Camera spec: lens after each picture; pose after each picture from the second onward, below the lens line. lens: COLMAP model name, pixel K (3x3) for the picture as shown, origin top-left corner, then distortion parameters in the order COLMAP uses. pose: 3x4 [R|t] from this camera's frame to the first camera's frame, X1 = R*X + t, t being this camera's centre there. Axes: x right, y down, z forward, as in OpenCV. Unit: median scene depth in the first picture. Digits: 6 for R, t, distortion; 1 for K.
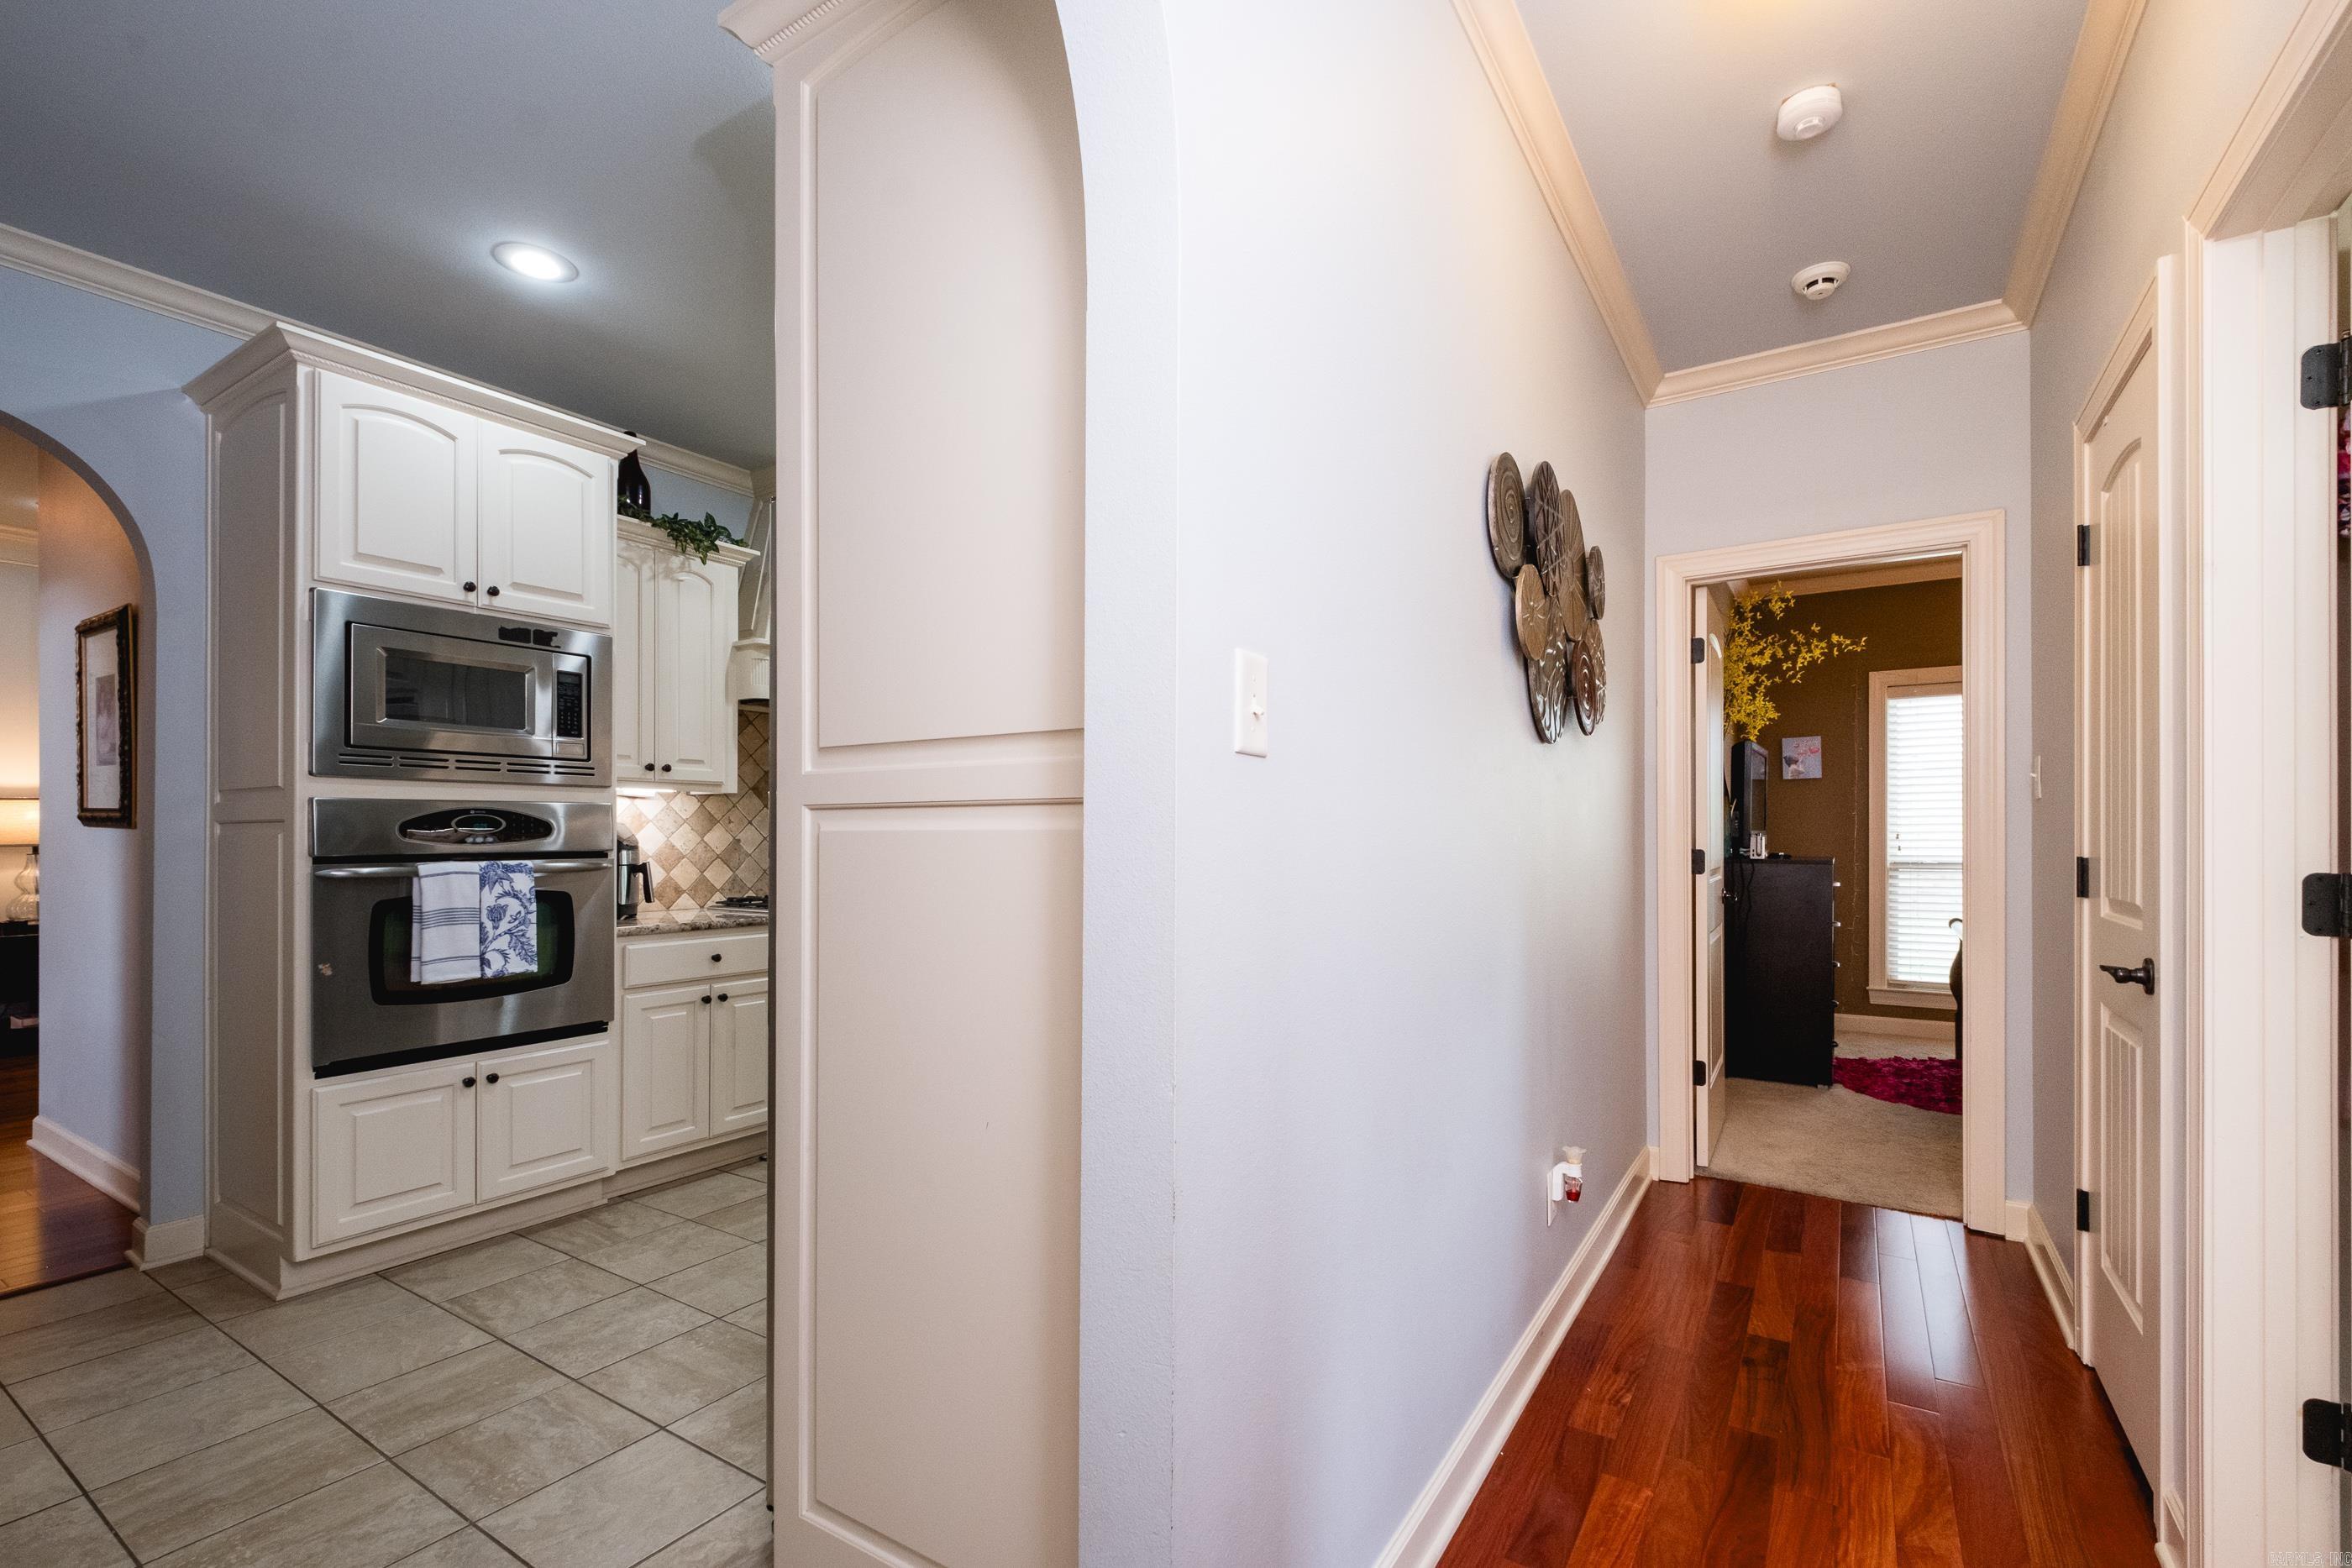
lens RADIAL K [[1028.0, 0, 1210.5], [0, 1028.0, 827.7], [0, 0, 1]] dist [-0.001736, -0.000482]
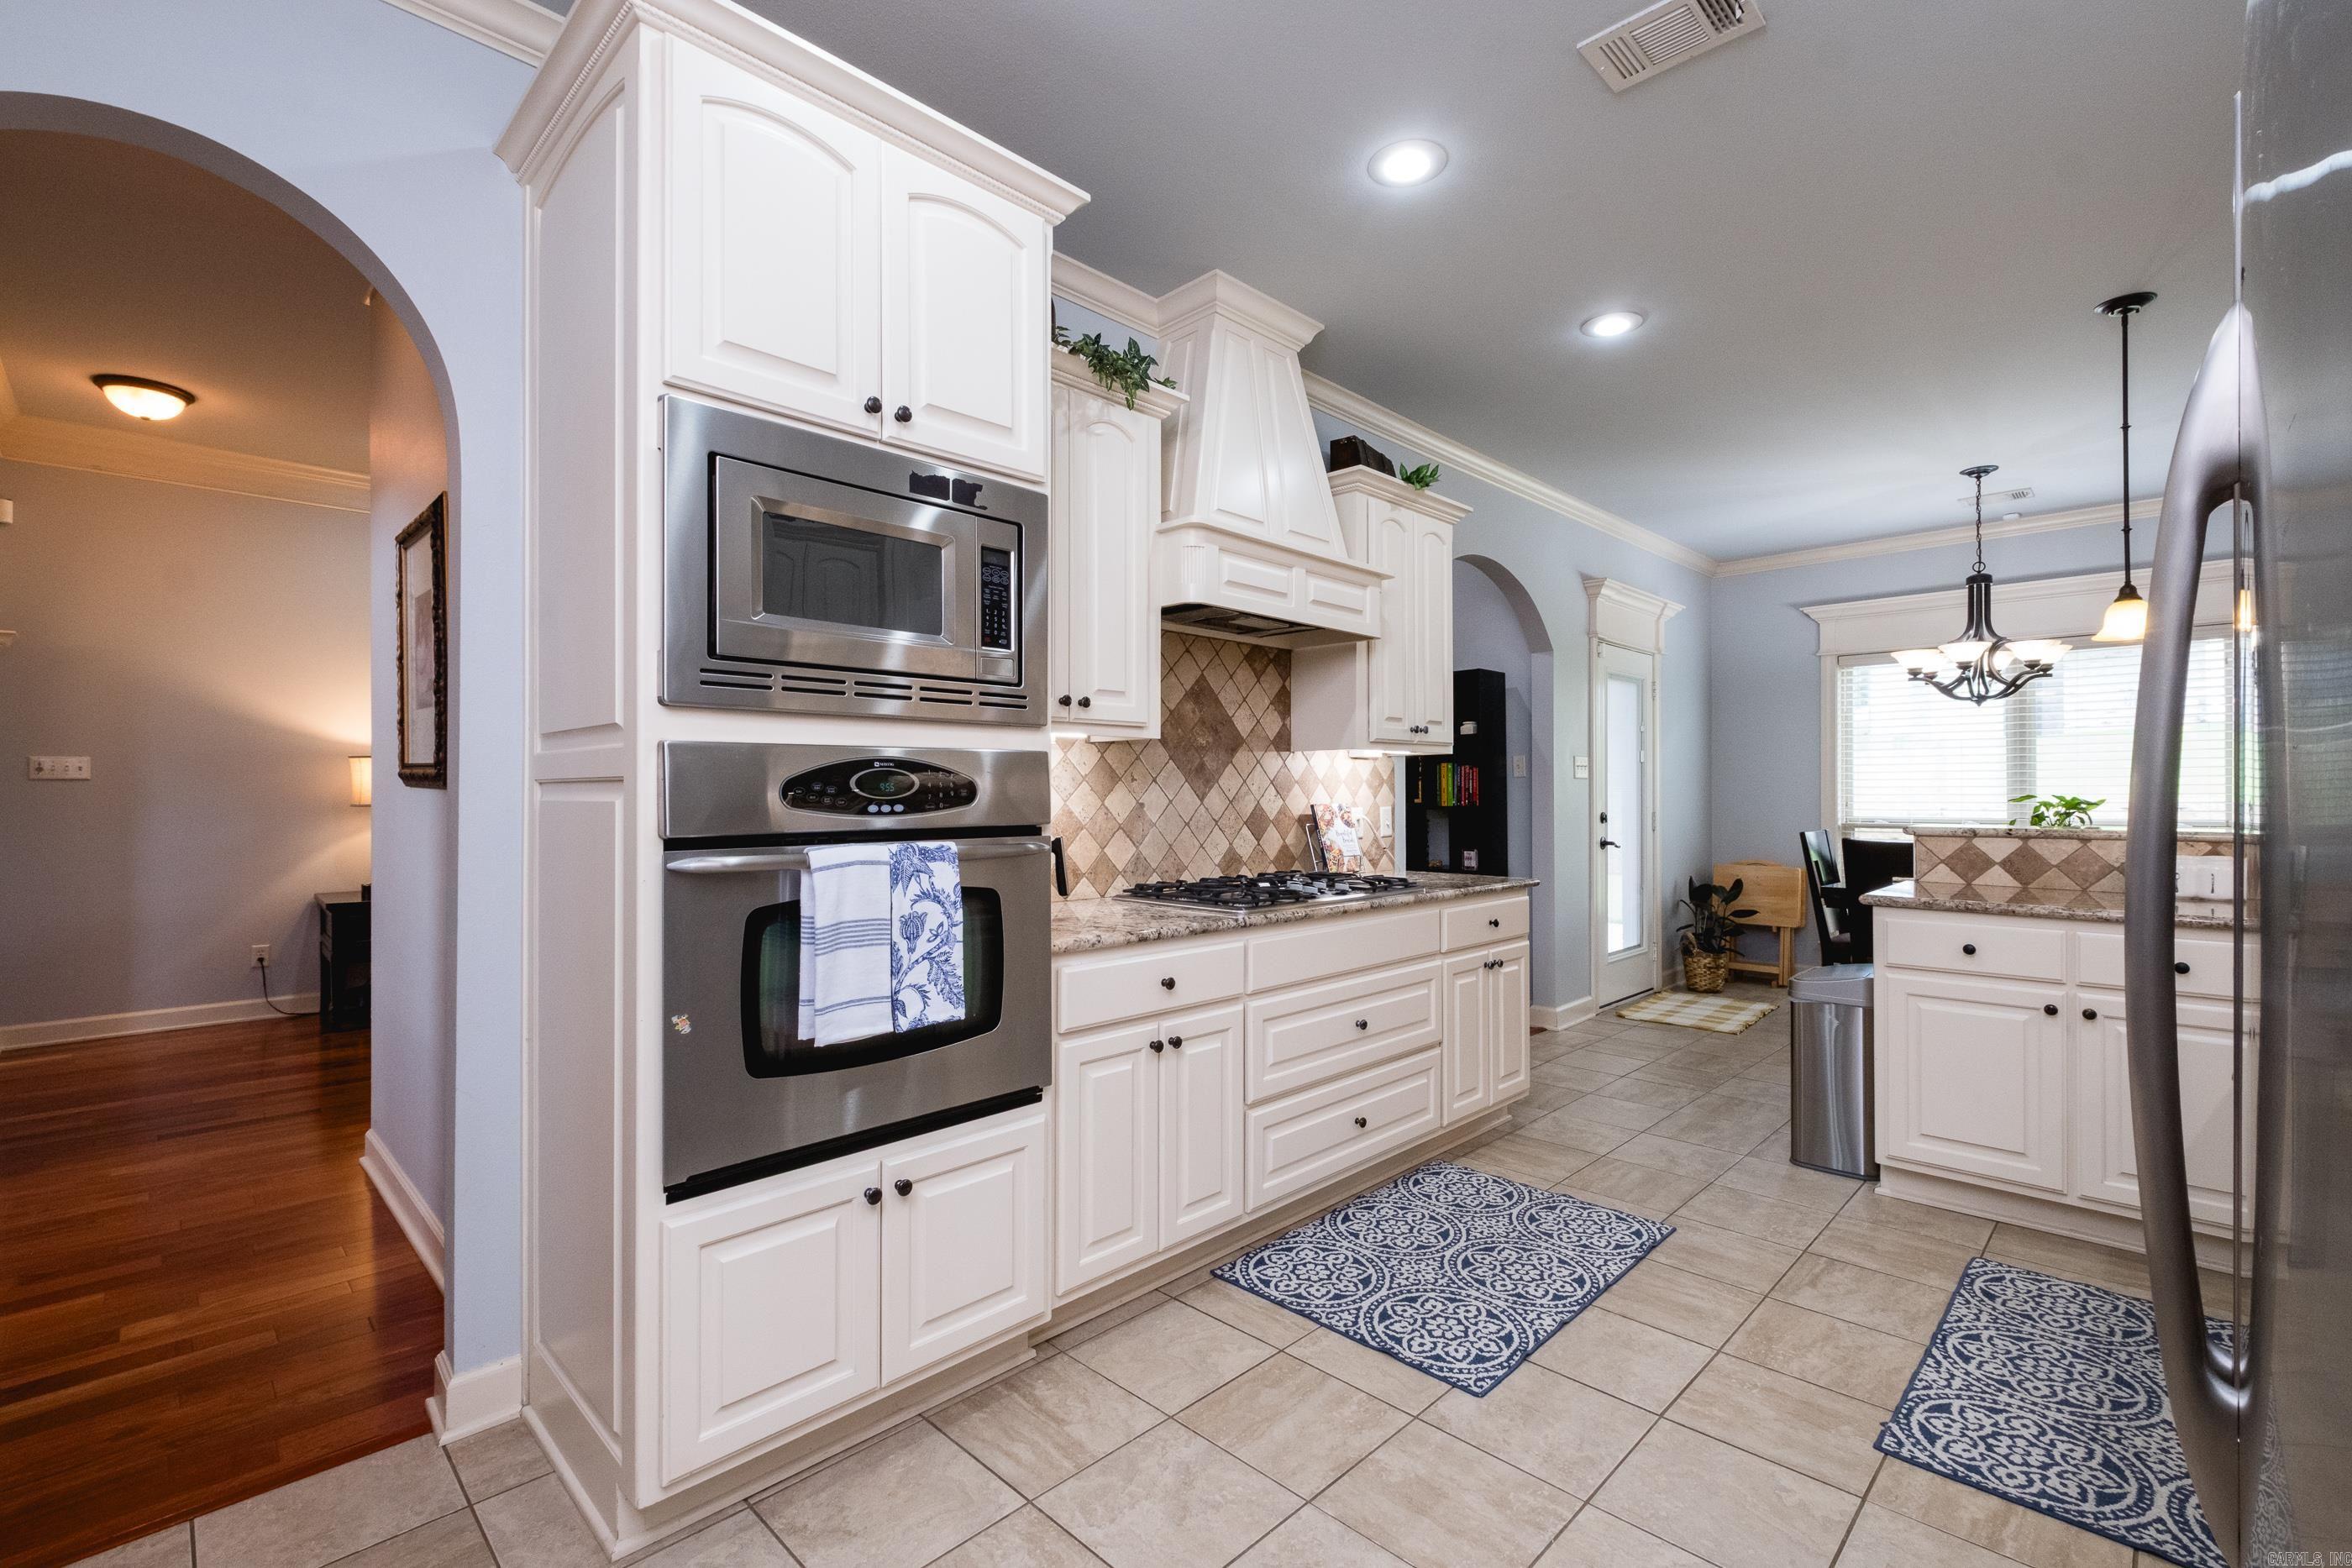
lens RADIAL K [[1032.4, 0, 1176.0], [0, 1032.4, 784.0], [0, 0, 1]] dist [0.003272, -0.000061]
pose [[0.972839, -0.000750, -0.231483, -0.390002], [0.000540, 0.999999, -0.000970, -0.002466], [0.231484, 0.000819, 0.972838, 0.422975]]
